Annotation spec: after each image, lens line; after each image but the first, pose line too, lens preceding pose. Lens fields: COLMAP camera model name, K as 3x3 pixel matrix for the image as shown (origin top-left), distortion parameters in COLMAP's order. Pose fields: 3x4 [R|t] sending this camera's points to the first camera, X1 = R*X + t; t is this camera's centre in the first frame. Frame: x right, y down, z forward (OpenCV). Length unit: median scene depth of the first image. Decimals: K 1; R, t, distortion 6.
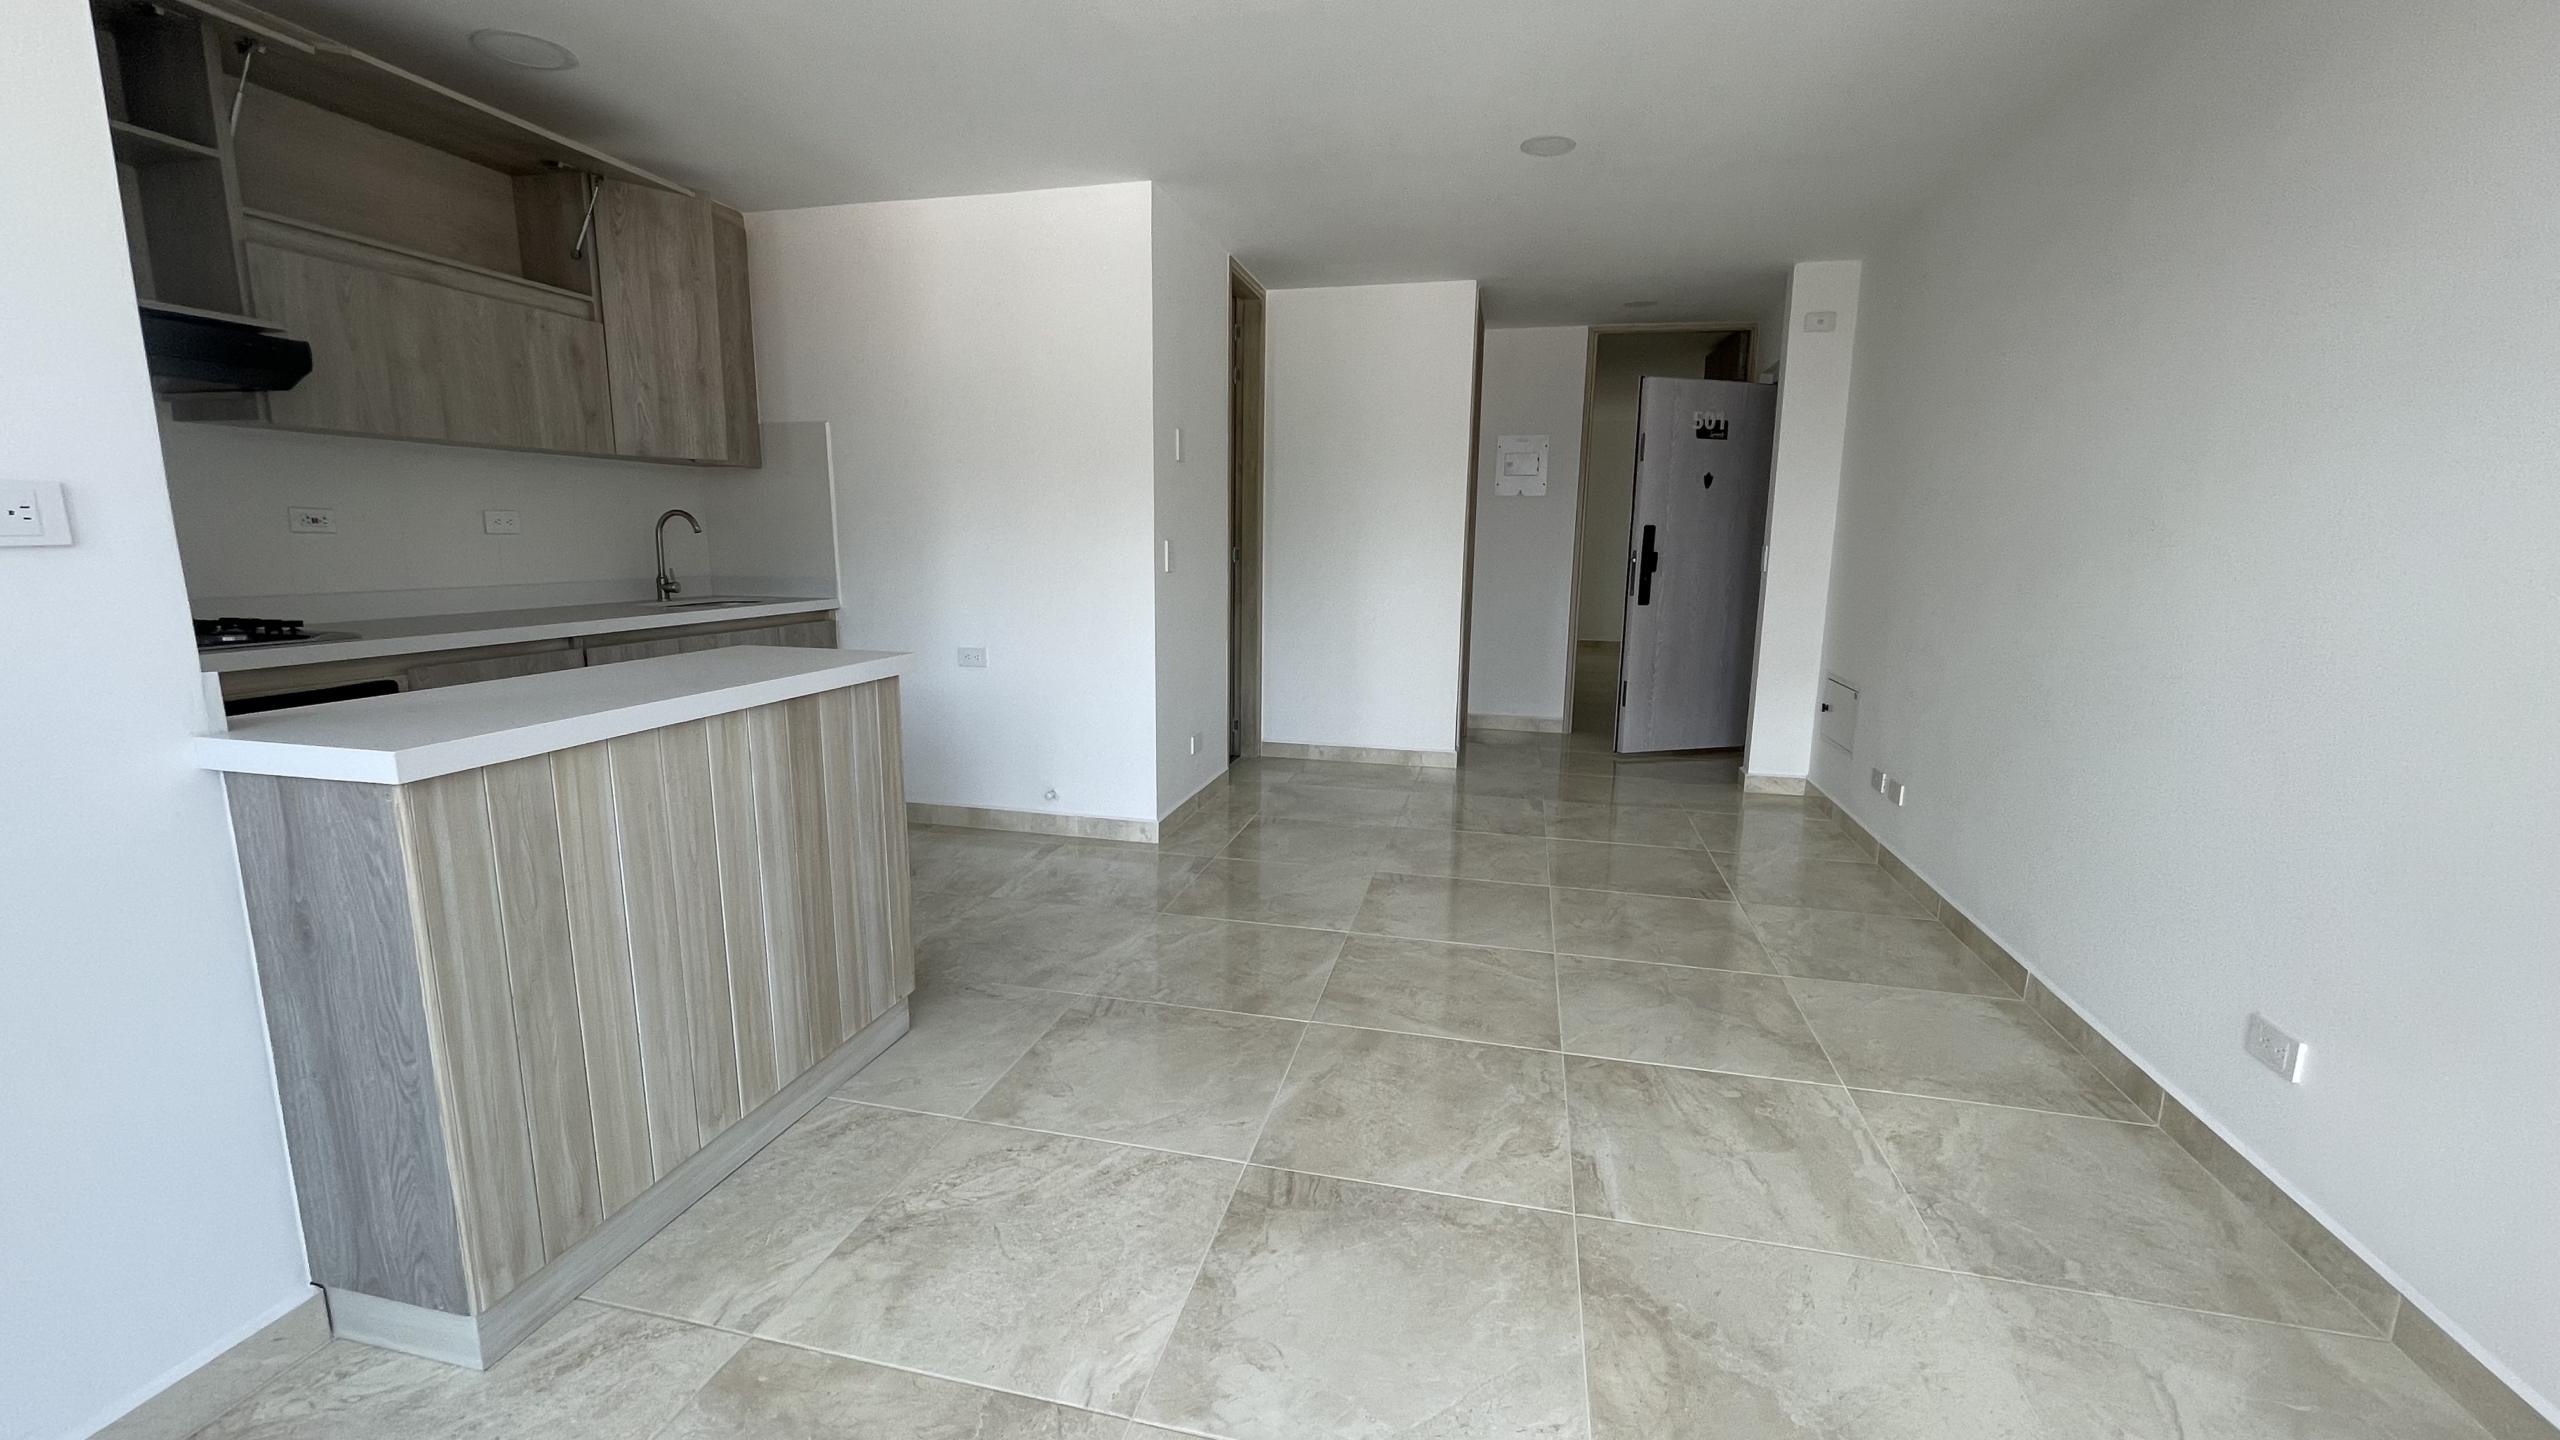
lens RADIAL K [[1036.3, 0, 1272.6], [0, 1036.3, 722.3], [0, 0, 1]] dist [-0.001776, 0.000341]
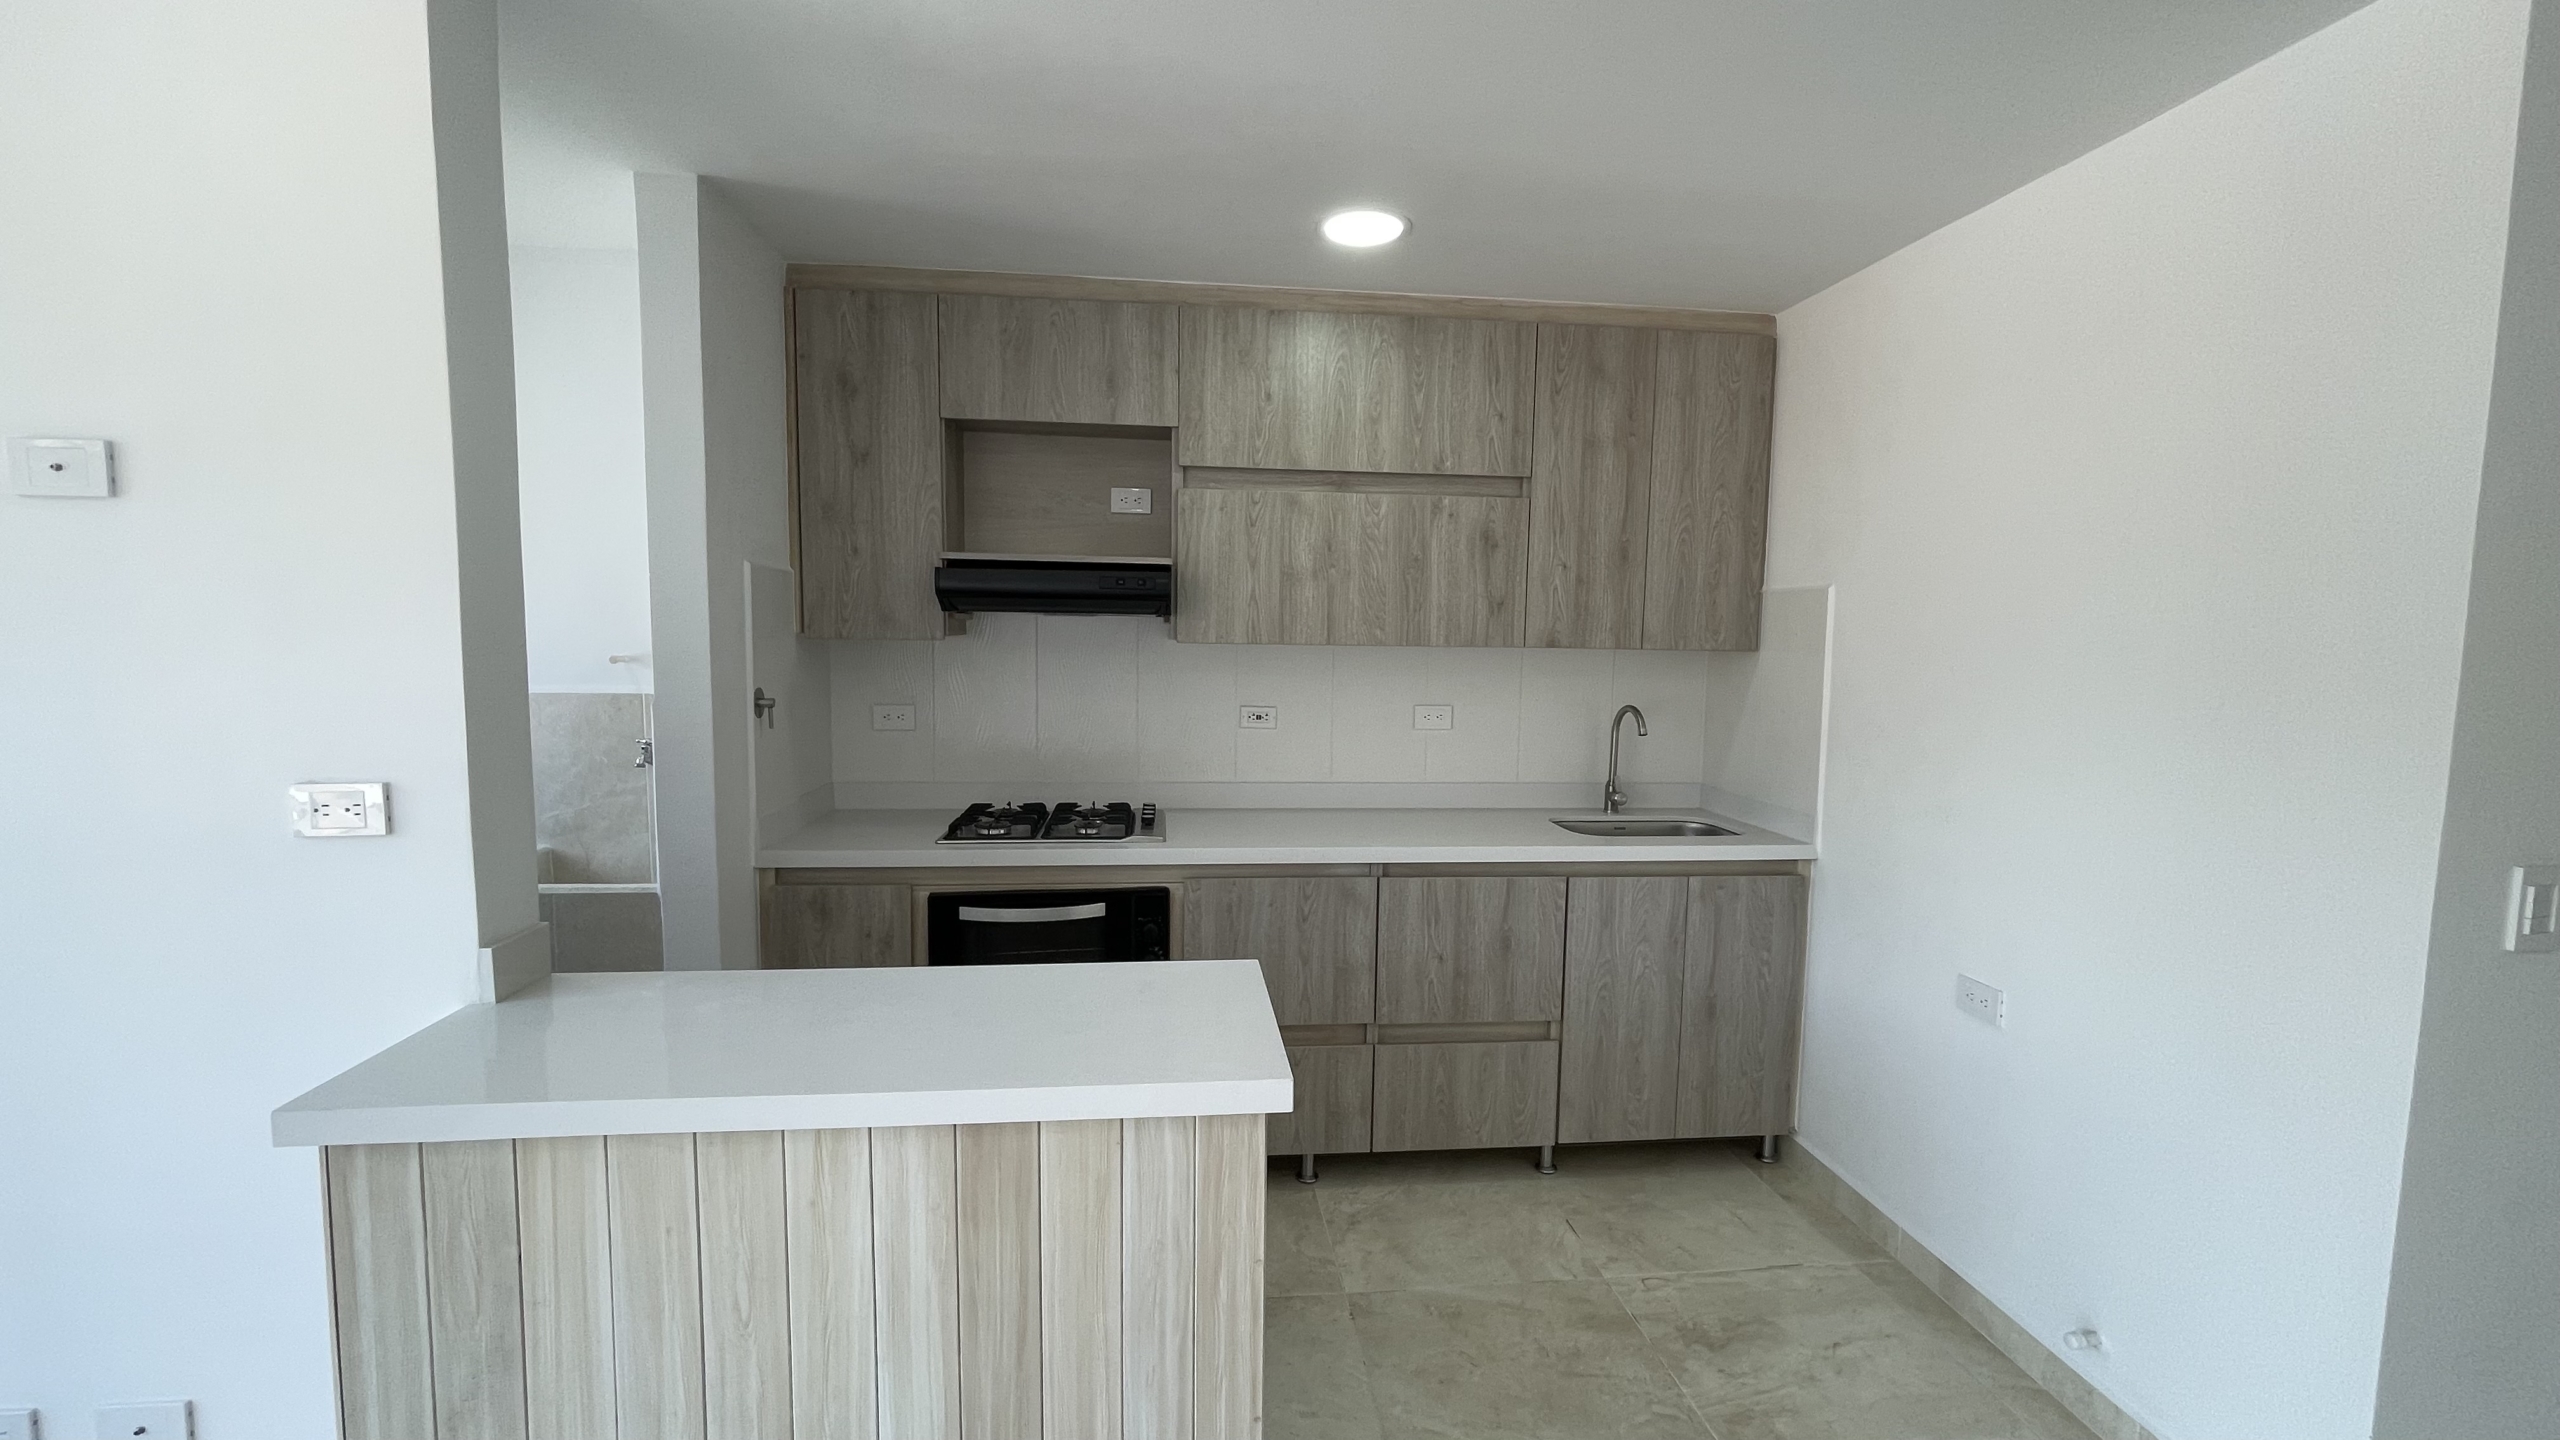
lens RADIAL K [[1036.9, 0, 1272.7], [0, 1036.9, 720.8], [0, 0, 1]] dist [-0.002135, 0.000609]
pose [[0.337658, 0.073891, -0.938364, 0.101437], [-0.179628, 0.983651, 0.012820, -0.180429], [0.923970, 0.164228, 0.345411, 0.546804]]
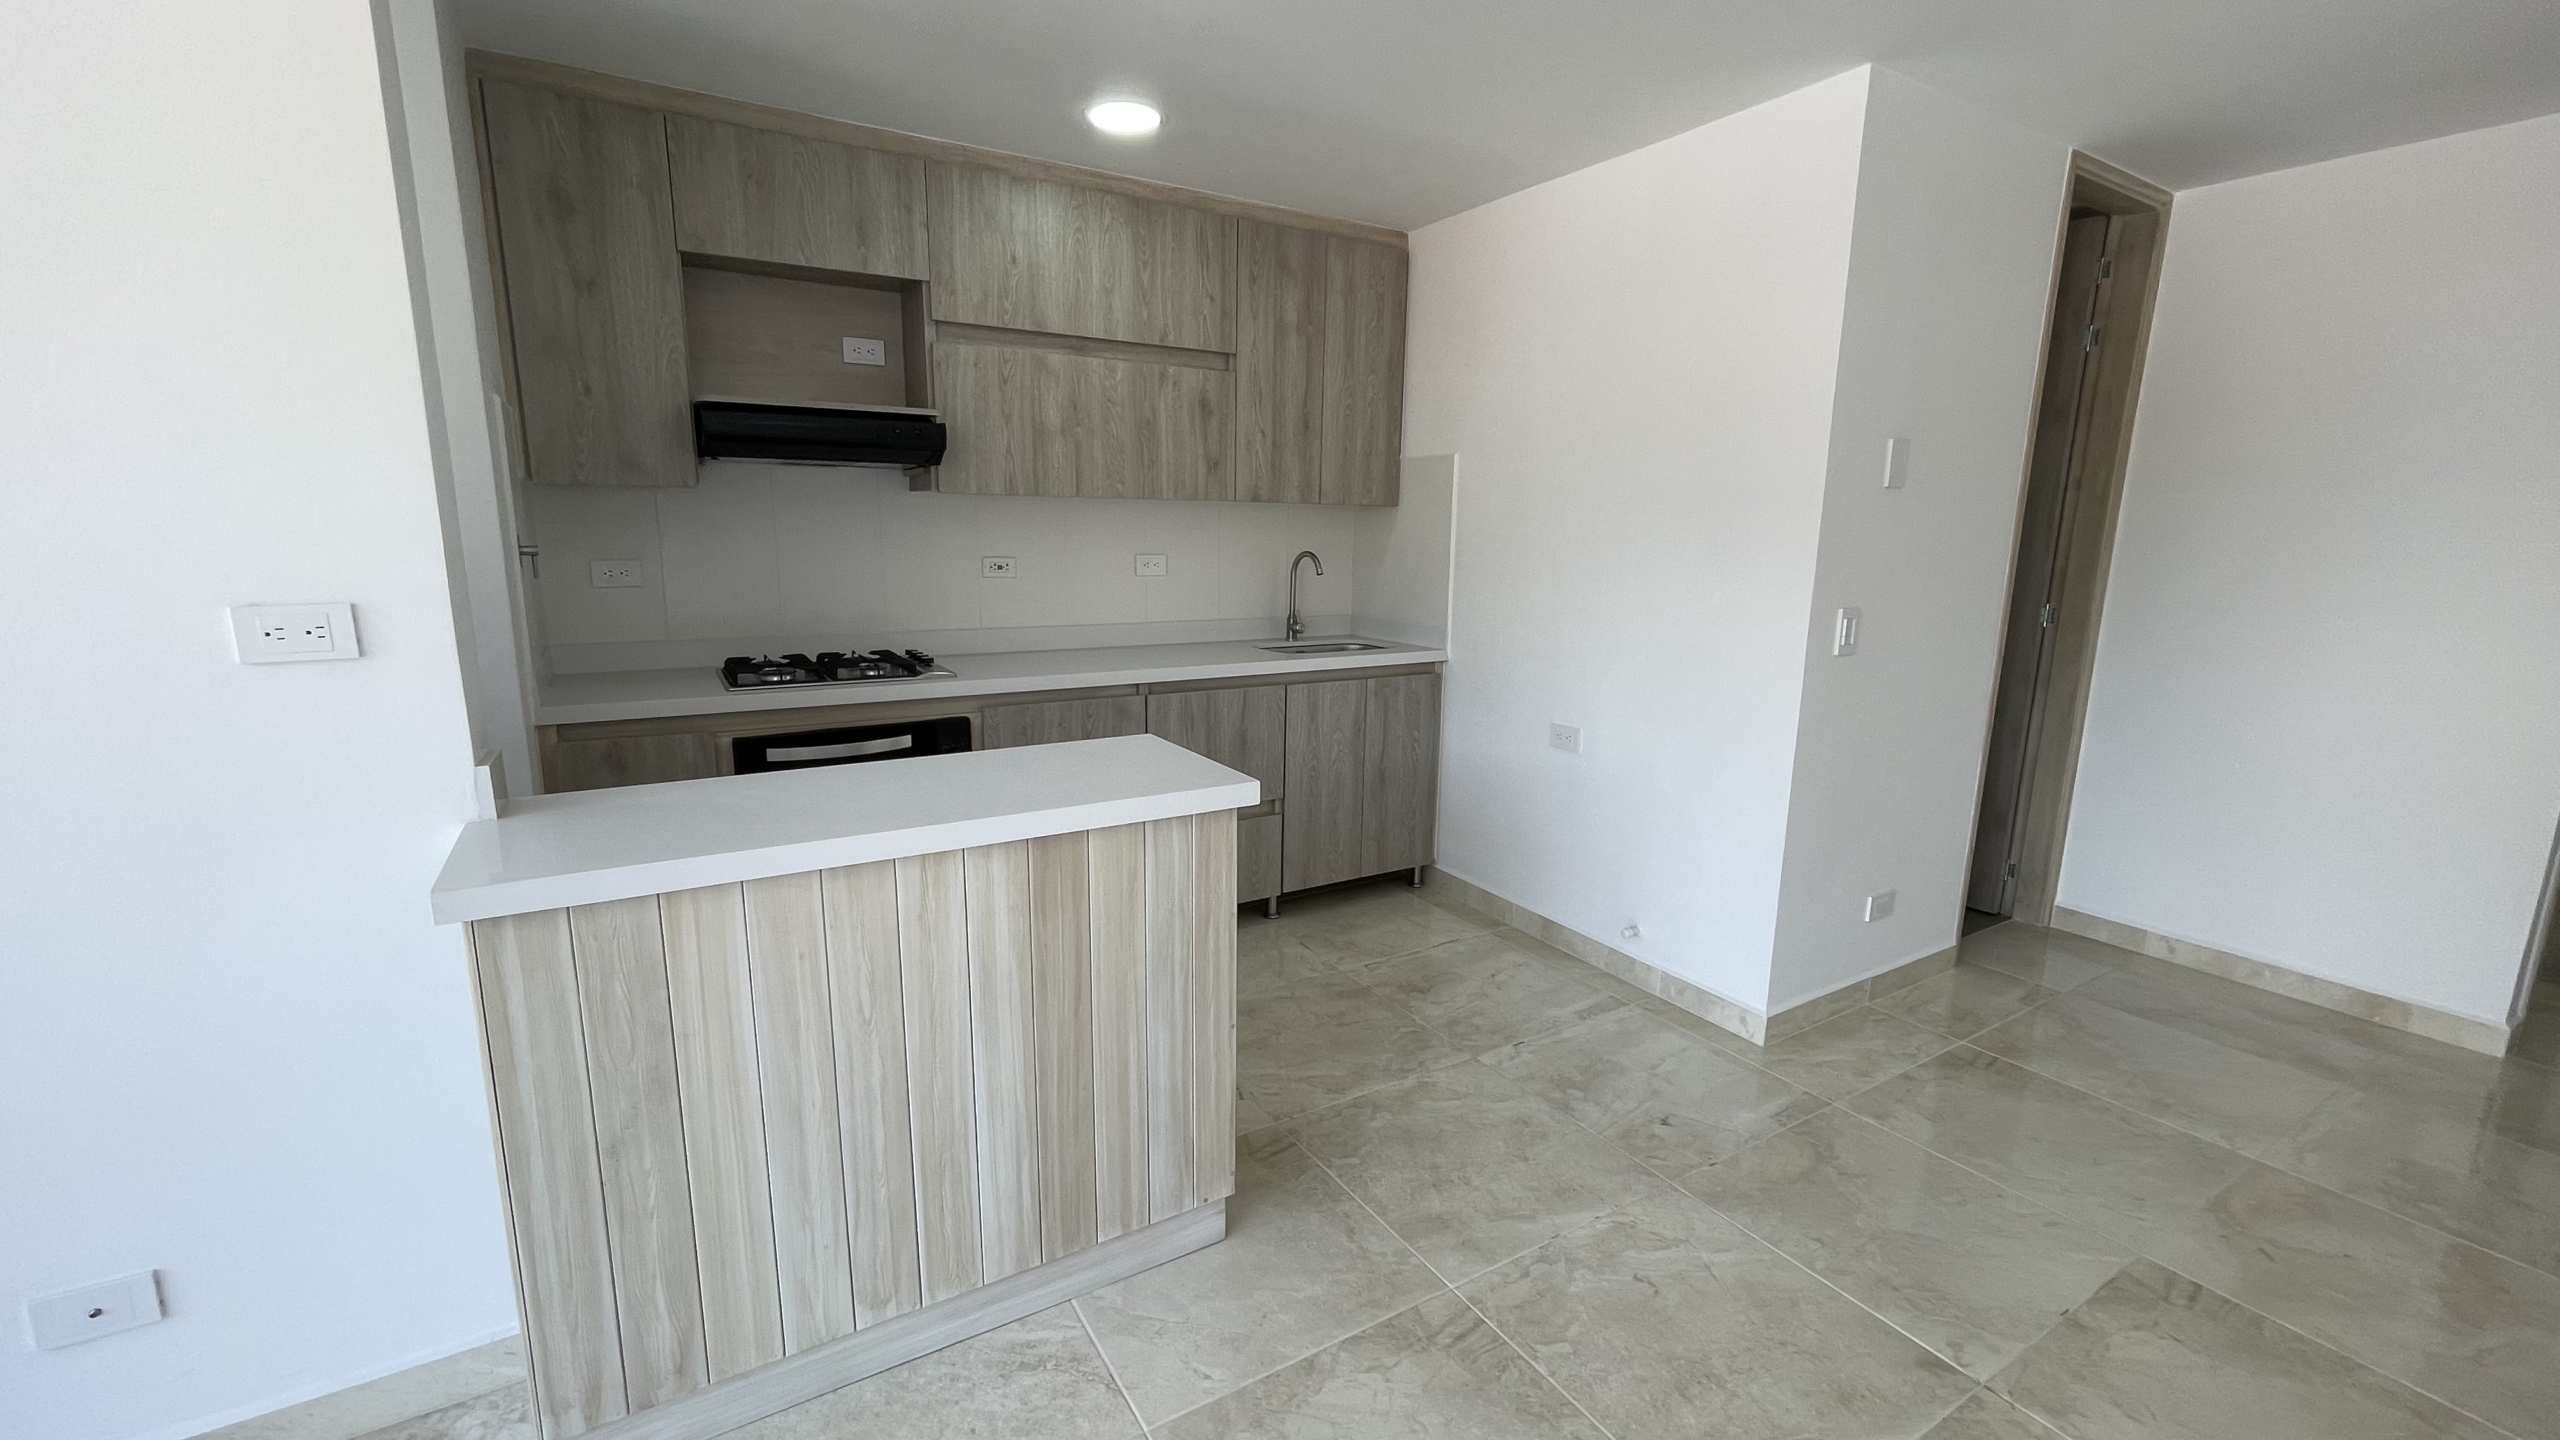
lens RADIAL K [[1034.0, 0, 1269.7], [0, 1034.0, 723.7], [0, 0, 1]] dist [-0.002808, -0.000100]
pose [[0.703349, 0.134124, -0.698077, 0.131949], [-0.132805, 0.989541, 0.056317, -0.108232], [0.698329, 0.053097, 0.713805, 0.324193]]
